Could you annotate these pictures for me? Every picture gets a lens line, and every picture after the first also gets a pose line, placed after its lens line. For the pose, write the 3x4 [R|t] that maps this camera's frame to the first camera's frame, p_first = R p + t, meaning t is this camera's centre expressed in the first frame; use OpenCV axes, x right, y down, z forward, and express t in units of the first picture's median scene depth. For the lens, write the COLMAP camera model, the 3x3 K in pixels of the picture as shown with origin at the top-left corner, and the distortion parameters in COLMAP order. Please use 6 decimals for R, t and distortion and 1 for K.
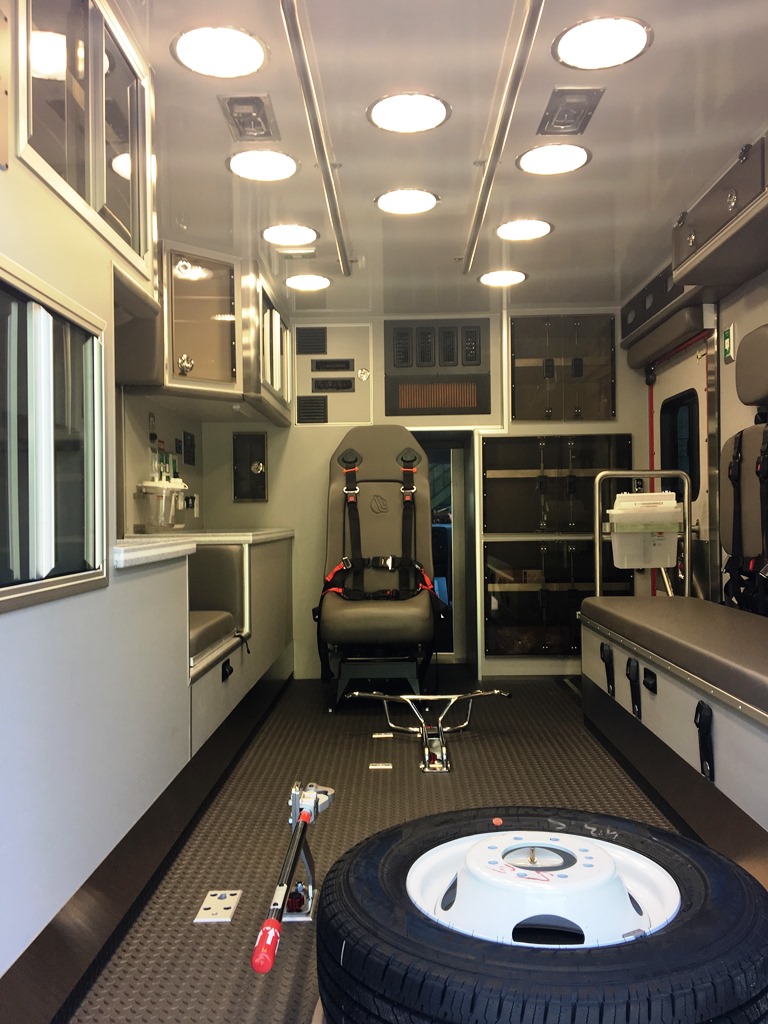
lens RADIAL K [[866.6, 0, 384.0], [0, 866.6, 512.0], [0, 0, 1]] dist [0.002892, -0.000288]
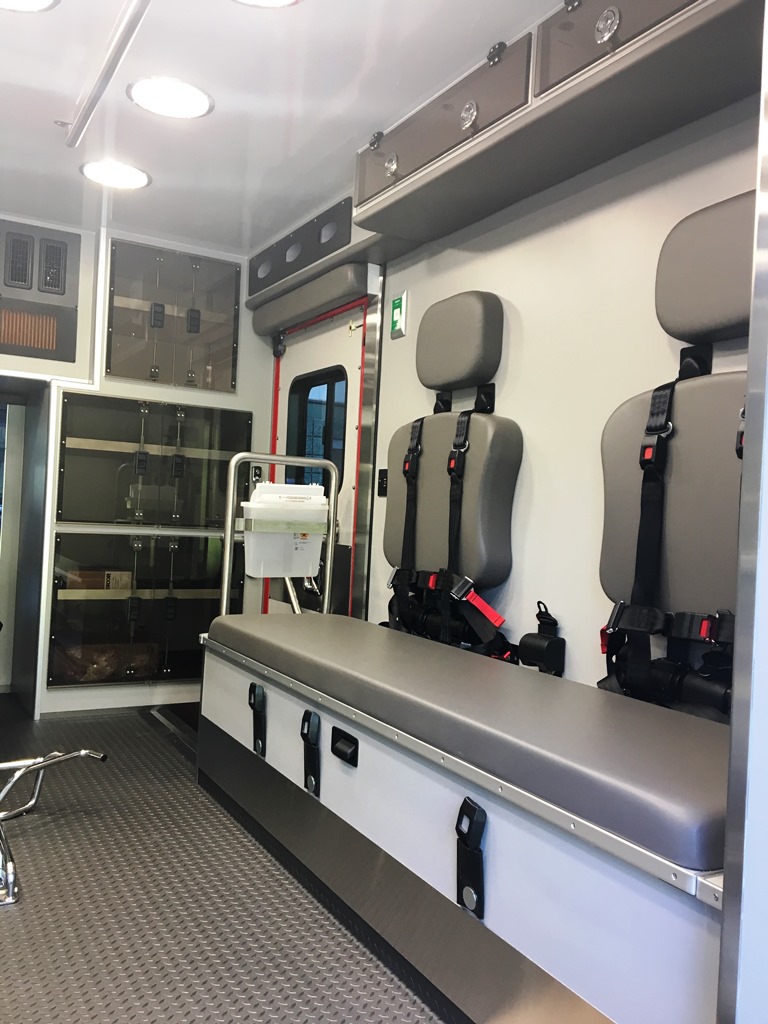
lens RADIAL K [[858.4, 0, 384.0], [0, 858.4, 512.0], [0, 0, 1]] dist [0.107085, -0.180905]
pose [[0.858525, 0.058235, 0.509453, -0.028240], [-0.065495, 0.997846, -0.003691, 0.001034], [-0.508571, -0.030198, 0.860490, 0.260747]]
